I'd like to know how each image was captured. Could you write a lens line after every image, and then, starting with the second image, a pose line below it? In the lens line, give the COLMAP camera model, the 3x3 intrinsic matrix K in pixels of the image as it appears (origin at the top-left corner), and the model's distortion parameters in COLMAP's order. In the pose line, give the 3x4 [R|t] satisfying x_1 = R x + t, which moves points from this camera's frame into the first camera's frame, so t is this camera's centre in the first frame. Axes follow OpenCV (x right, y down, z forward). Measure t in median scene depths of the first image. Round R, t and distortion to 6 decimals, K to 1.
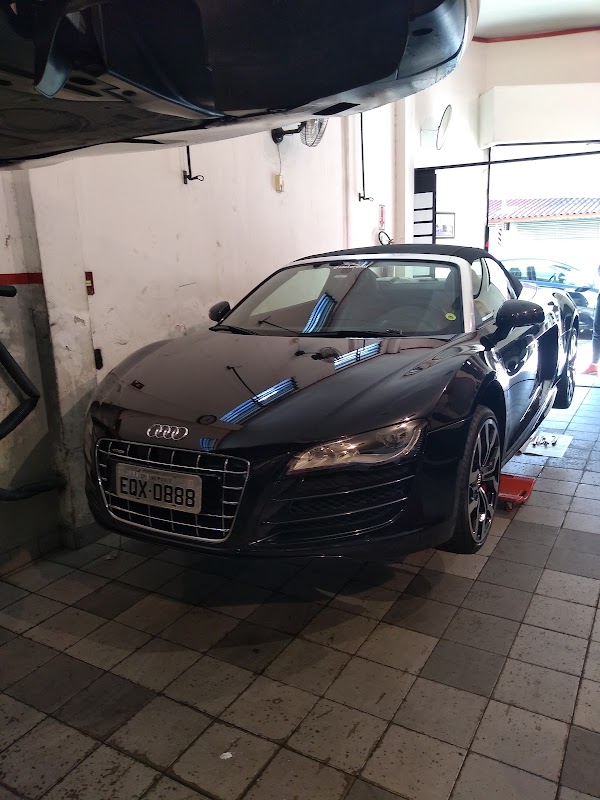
lens RADIAL K [[625.0, 0, 300.0], [0, 625.0, 400.0], [0, 0, 1]] dist [0.006063, -0.004369]
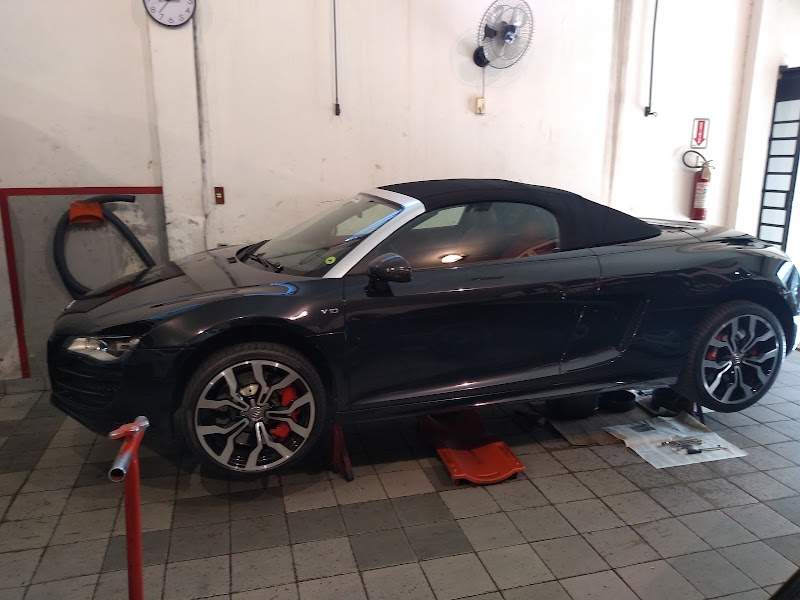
lens RADIAL K [[625.0, 0, 400.0], [0, 625.0, 300.0], [0, 0, 1]] dist [0.006063, -0.004369]
pose [[0.711741, 0.191227, -0.675912, 0.966186], [-0.183840, 0.979403, 0.083504, -0.164087], [0.677959, 0.064827, 0.732236, 0.322543]]
